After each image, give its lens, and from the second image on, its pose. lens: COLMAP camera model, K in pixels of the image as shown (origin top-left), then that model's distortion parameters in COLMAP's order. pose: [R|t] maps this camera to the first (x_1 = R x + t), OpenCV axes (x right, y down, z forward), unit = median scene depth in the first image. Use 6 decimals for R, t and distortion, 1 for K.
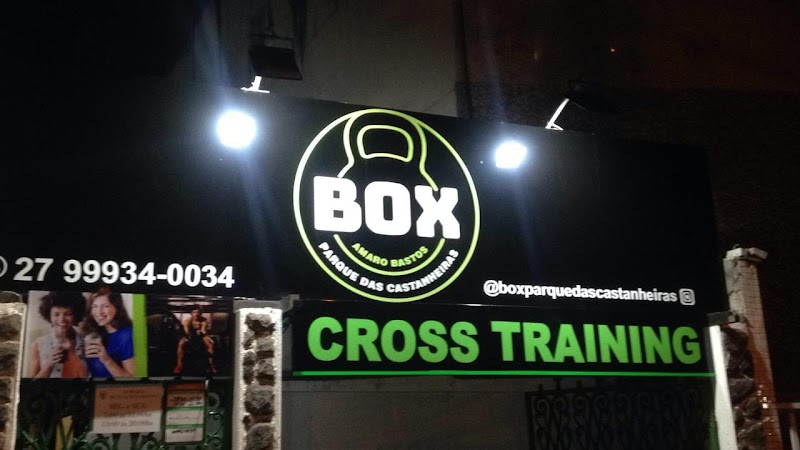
lens RADIAL K [[810.6, 0, 402.4], [0, 810.6, 223.7], [0, 0, 1]] dist [0.100758, 0.000000]
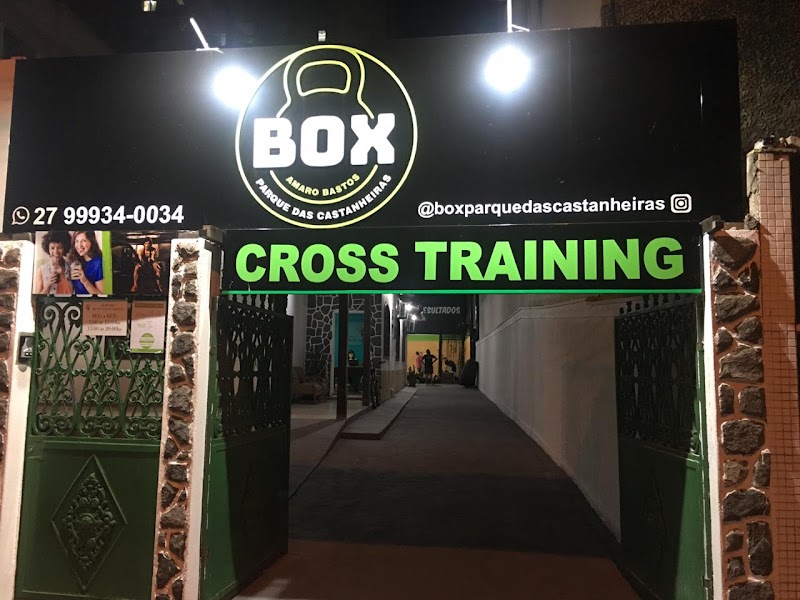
lens RADIAL K [[573.9, 0, 394.6], [0, 573.9, 299.7], [0, 0, 1]] dist [0.049011, -0.042604]
pose [[0.872671, -0.002525, -0.488302, 0.432461], [0.086642, 0.984920, 0.149749, 0.080933], [0.480560, -0.172989, 0.859731, 0.358165]]
